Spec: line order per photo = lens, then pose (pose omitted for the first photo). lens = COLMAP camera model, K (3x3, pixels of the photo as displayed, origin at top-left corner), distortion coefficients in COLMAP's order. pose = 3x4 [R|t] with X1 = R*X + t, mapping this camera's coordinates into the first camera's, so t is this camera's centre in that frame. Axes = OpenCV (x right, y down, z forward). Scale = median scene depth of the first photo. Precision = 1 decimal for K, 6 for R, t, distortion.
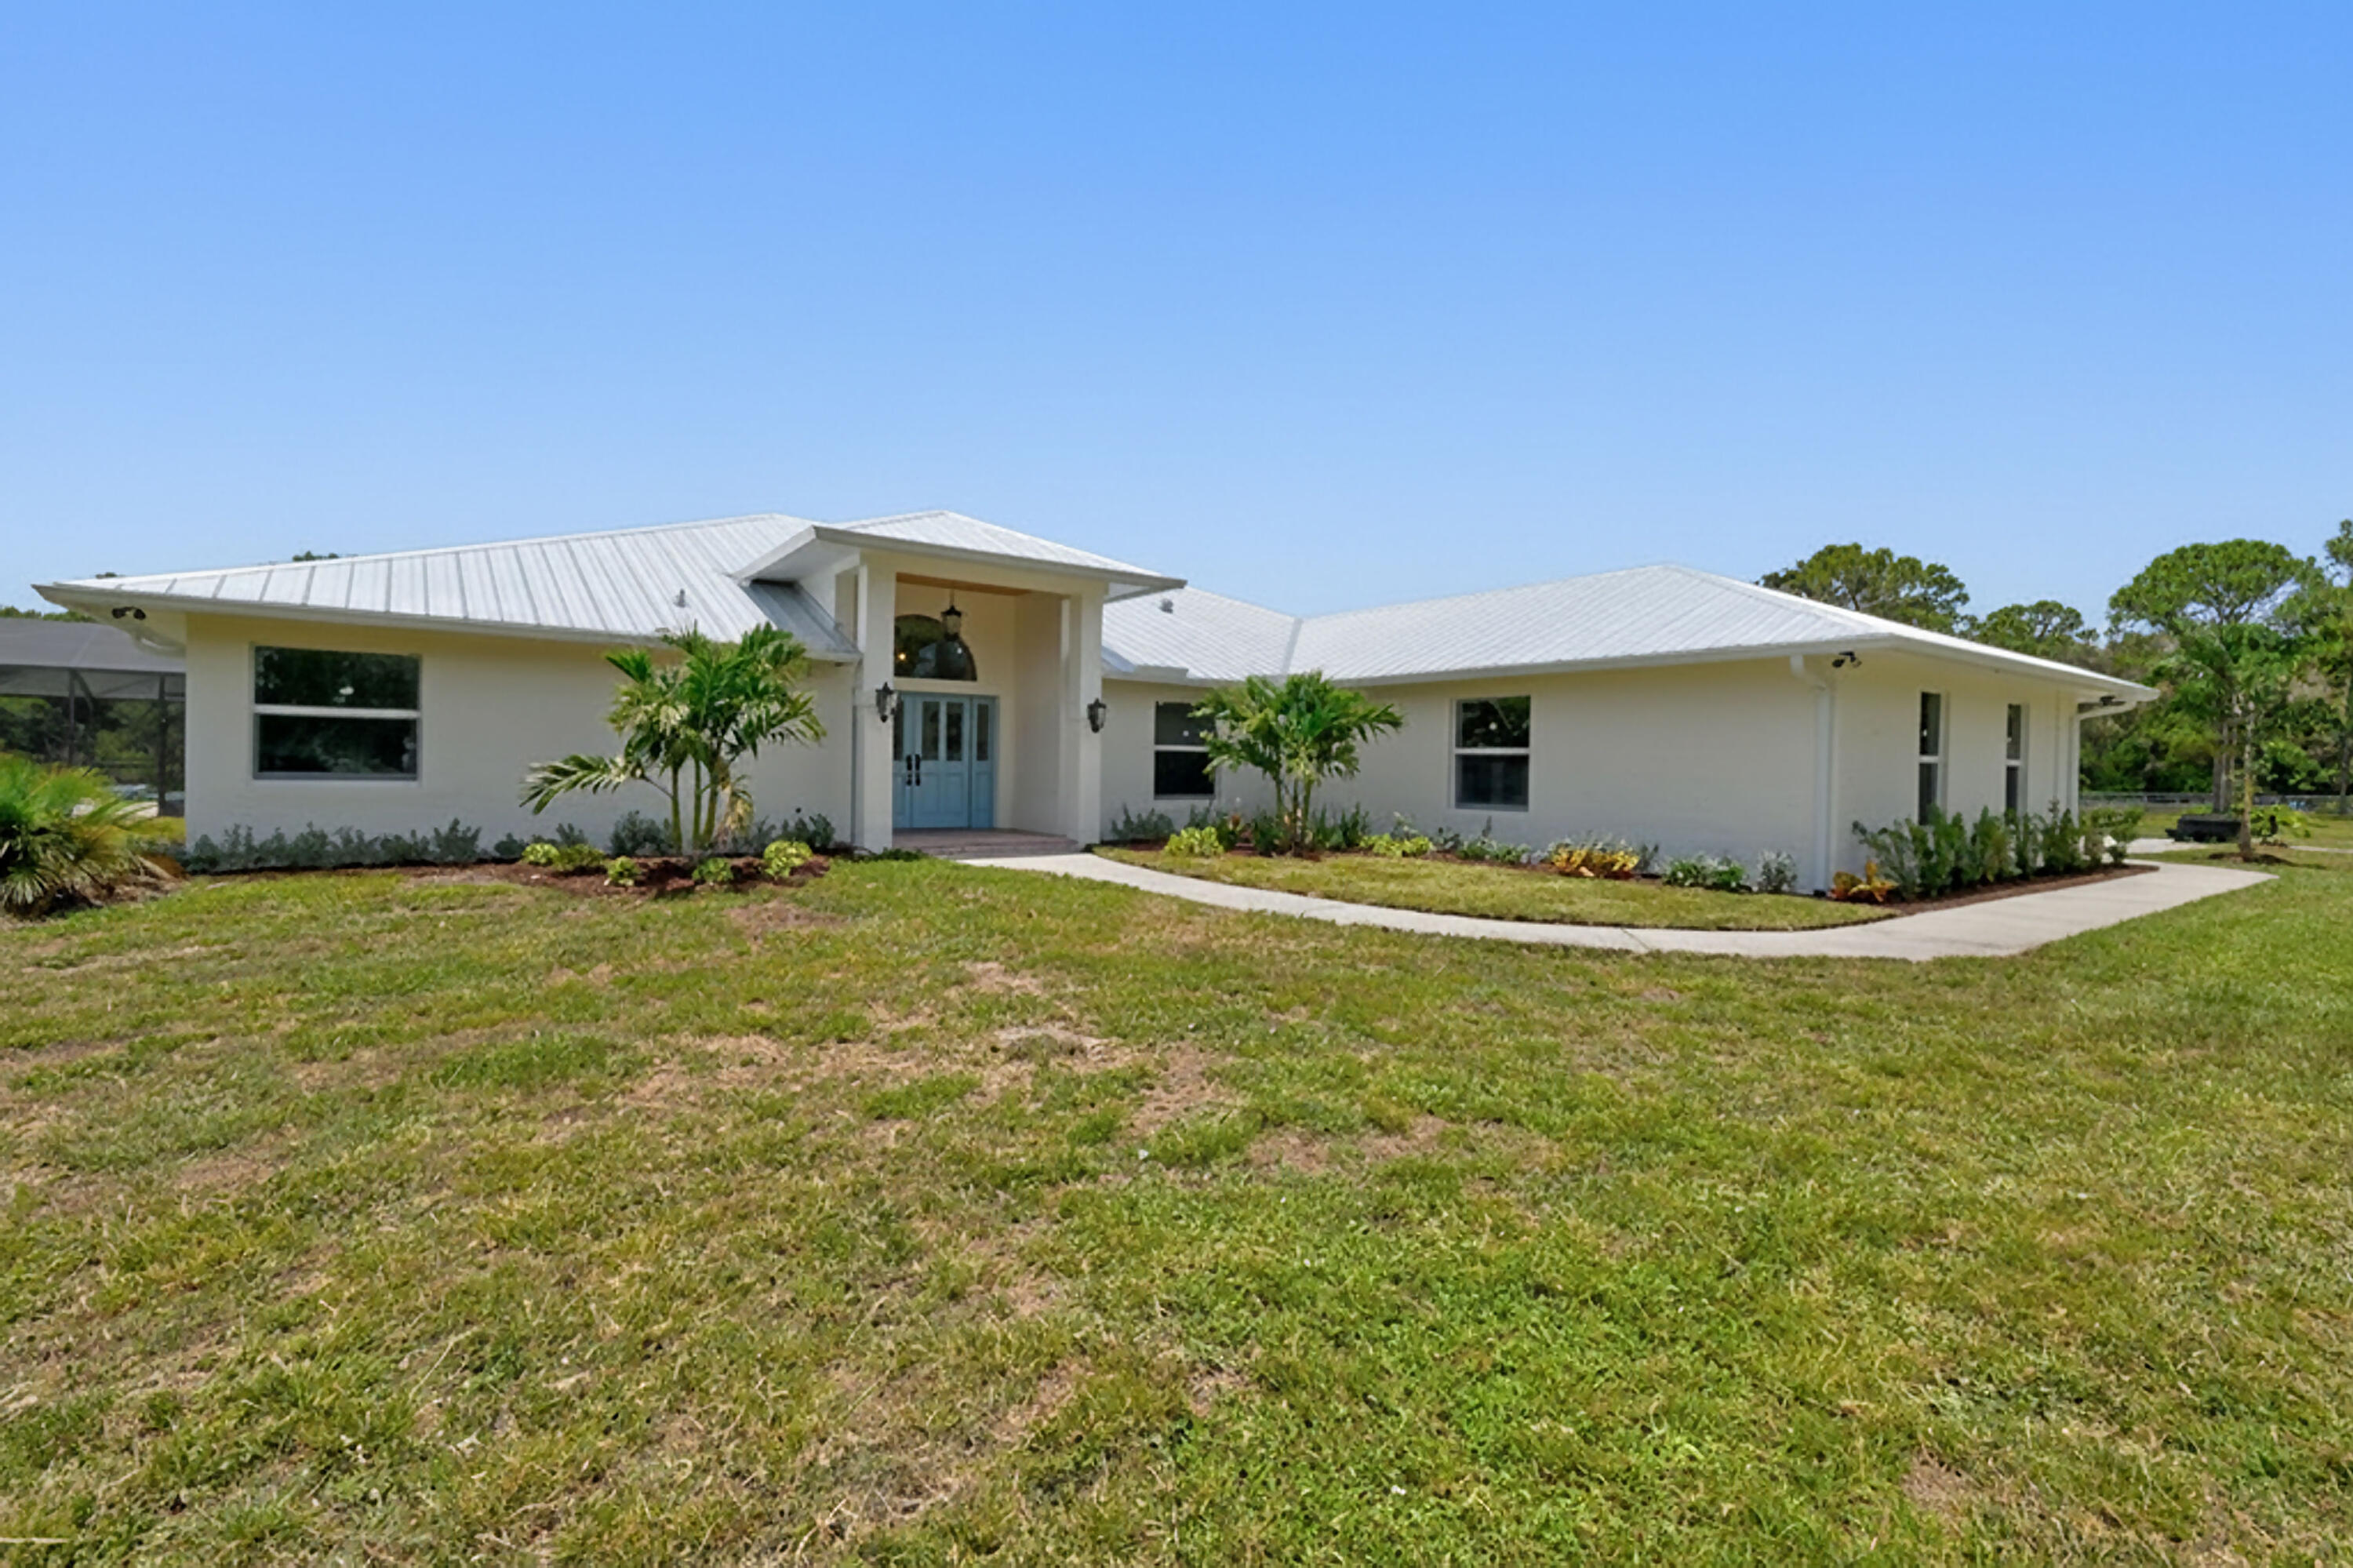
lens RADIAL K [[1054.2, 0, 1176.5], [0, 1054.2, 784.0], [0, 0, 1]] dist [0.003327, 0.000324]
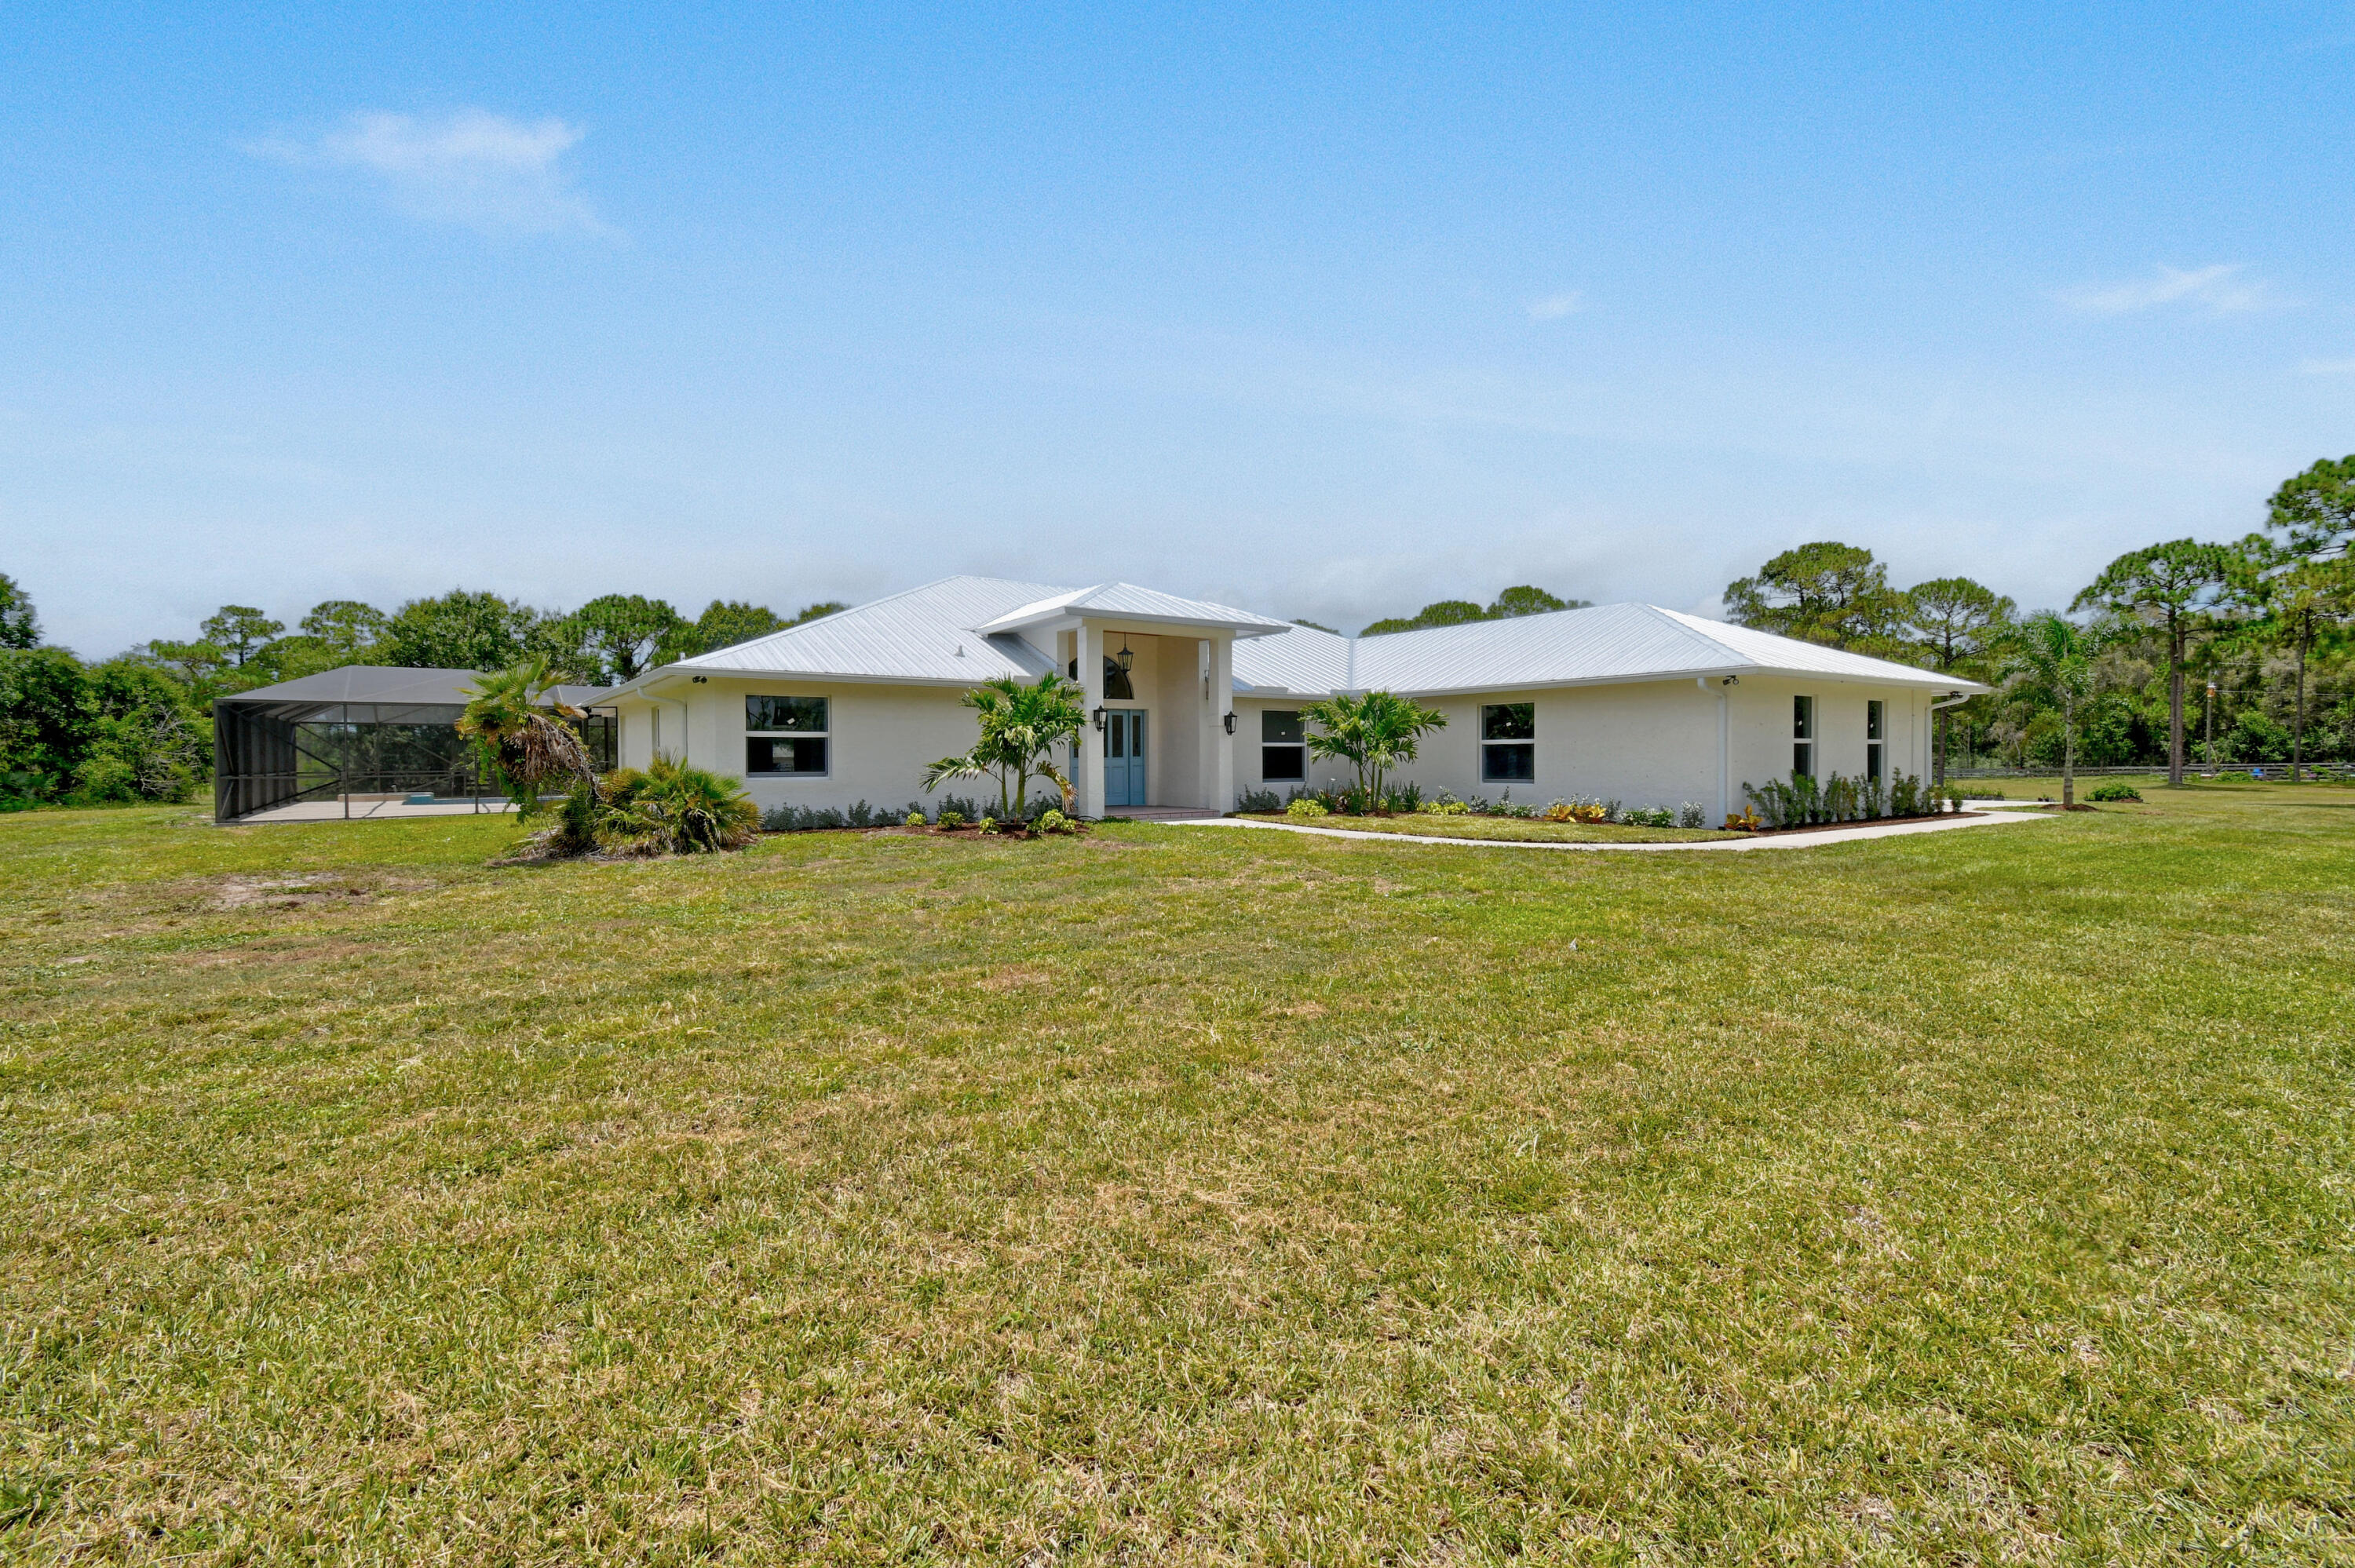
lens RADIAL K [[1035.4, 0, 1177.5], [0, 1035.4, 784.0], [0, 0, 1]] dist [-0.000030, 0.000045]
pose [[0.999689, -0.021950, -0.011797, -0.140303], [0.022019, 0.999741, 0.005734, 0.008947], [0.011668, -0.005992, 0.999914, -0.431044]]
